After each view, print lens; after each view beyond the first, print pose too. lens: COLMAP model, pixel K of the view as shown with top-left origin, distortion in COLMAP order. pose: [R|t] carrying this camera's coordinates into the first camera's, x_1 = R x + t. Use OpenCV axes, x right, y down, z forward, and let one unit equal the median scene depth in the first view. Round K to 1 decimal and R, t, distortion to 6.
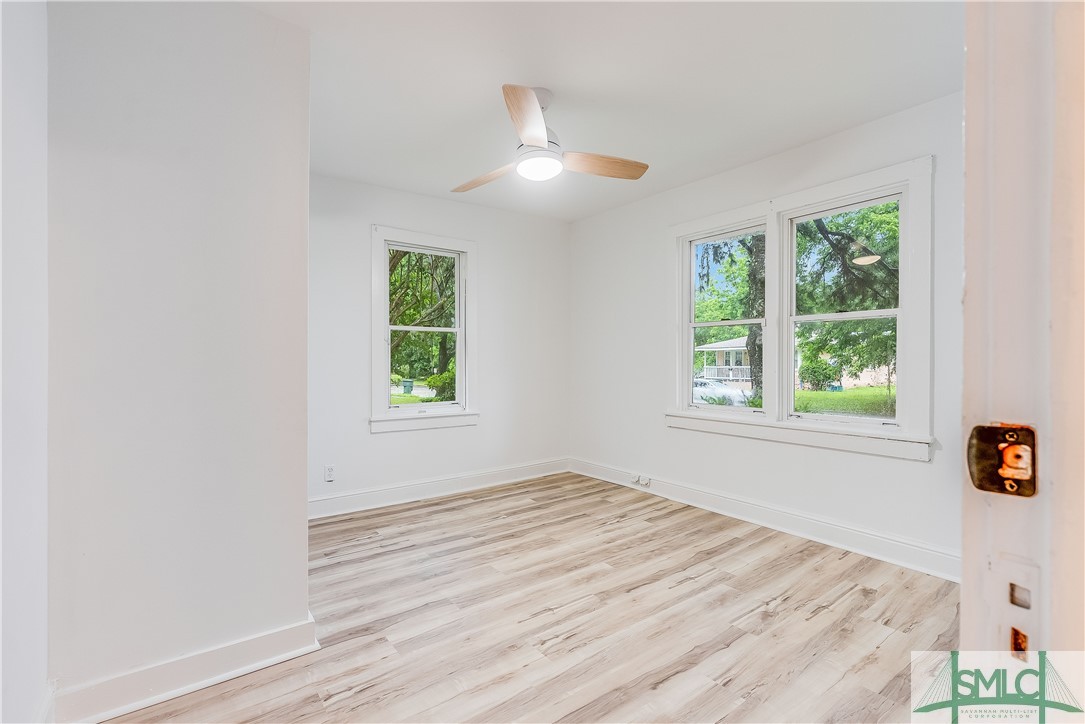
lens RADIAL K [[489.6, 0, 544.5], [0, 489.6, 362.2], [0, 0, 1]] dist [-0.000469, 0.000040]
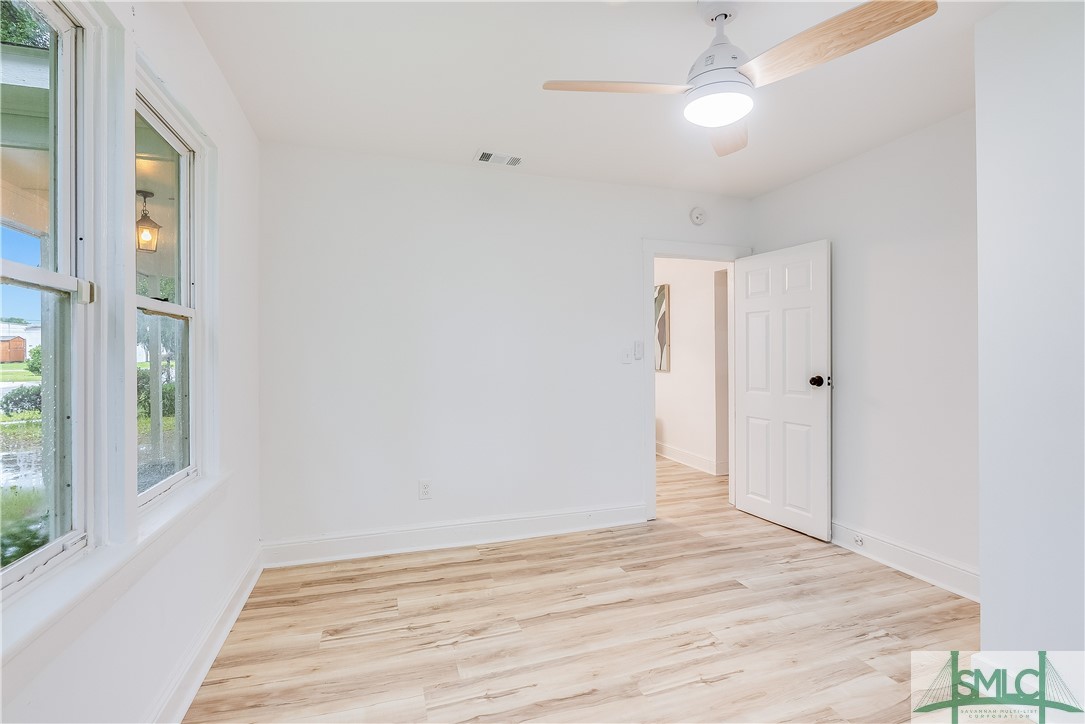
lens RADIAL K [[489.6, 0, 540.2], [0, 489.6, 356.8], [0, 0, 1]] dist [-0.000469, 0.000040]
pose [[-0.947213, 0.003192, 0.320589, 0.008765], [0.005163, 0.999973, 0.005296, -0.048649], [-0.320563, 0.006672, -0.947204, 1.946449]]
